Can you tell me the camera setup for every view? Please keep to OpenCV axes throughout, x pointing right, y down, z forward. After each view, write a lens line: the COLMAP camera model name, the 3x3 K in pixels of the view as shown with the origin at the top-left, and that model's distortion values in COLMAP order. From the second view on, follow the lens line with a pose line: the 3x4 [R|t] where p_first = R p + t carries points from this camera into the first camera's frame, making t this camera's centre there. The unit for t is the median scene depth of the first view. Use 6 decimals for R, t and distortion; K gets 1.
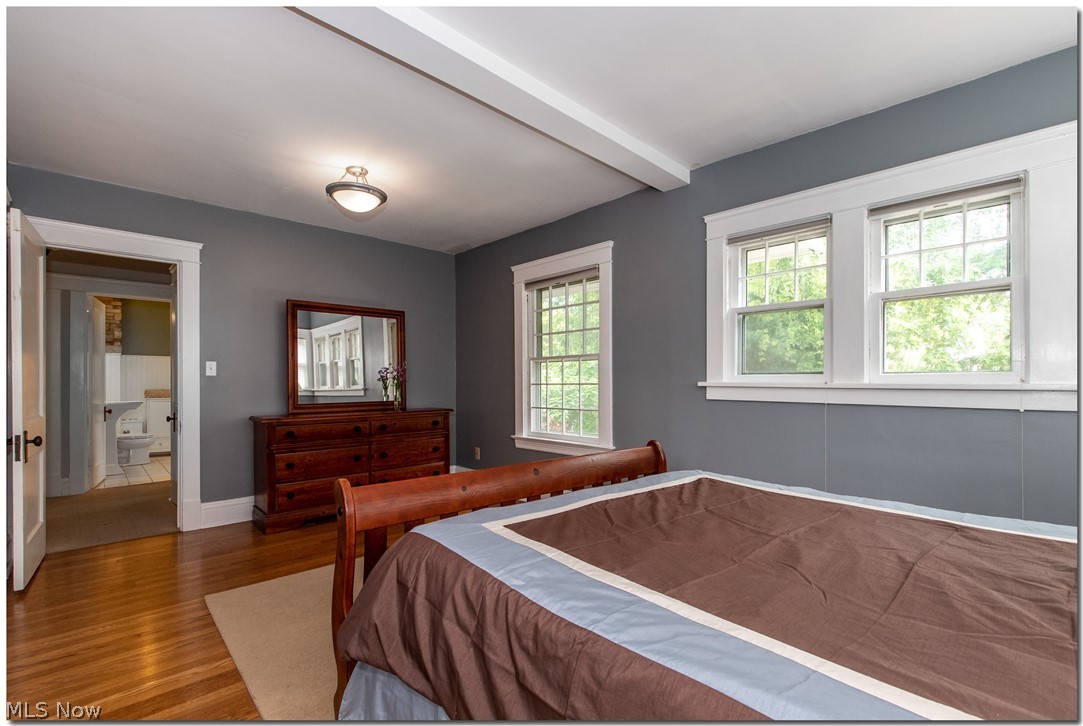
lens RADIAL K [[481.4, 0, 549.3], [0, 481.4, 385.4], [0, 0, 1]] dist [-0.007979, -0.001011]
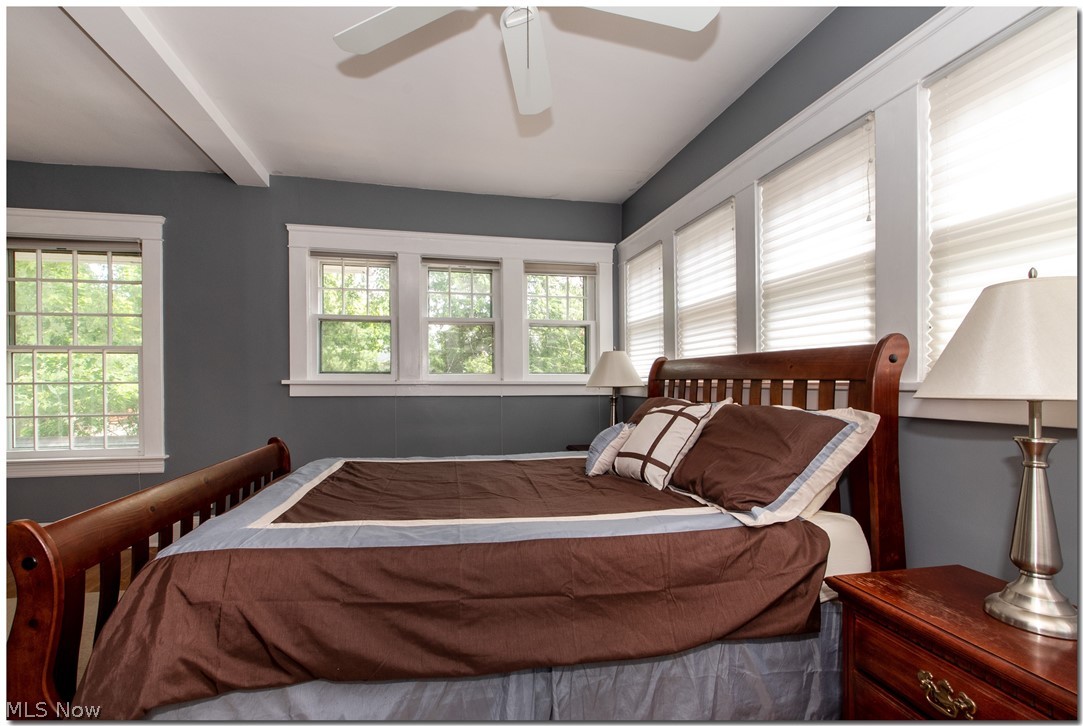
lens RADIAL K [[481.4, 0, 517.2], [0, 481.4, 377.8], [0, 0, 1]] dist [-0.007979, -0.001011]
pose [[0.538782, 0.002768, 0.842441, -0.296991], [0.006835, 0.999947, -0.007657, -0.000942], [-0.842417, 0.009883, 0.538735, 0.006013]]
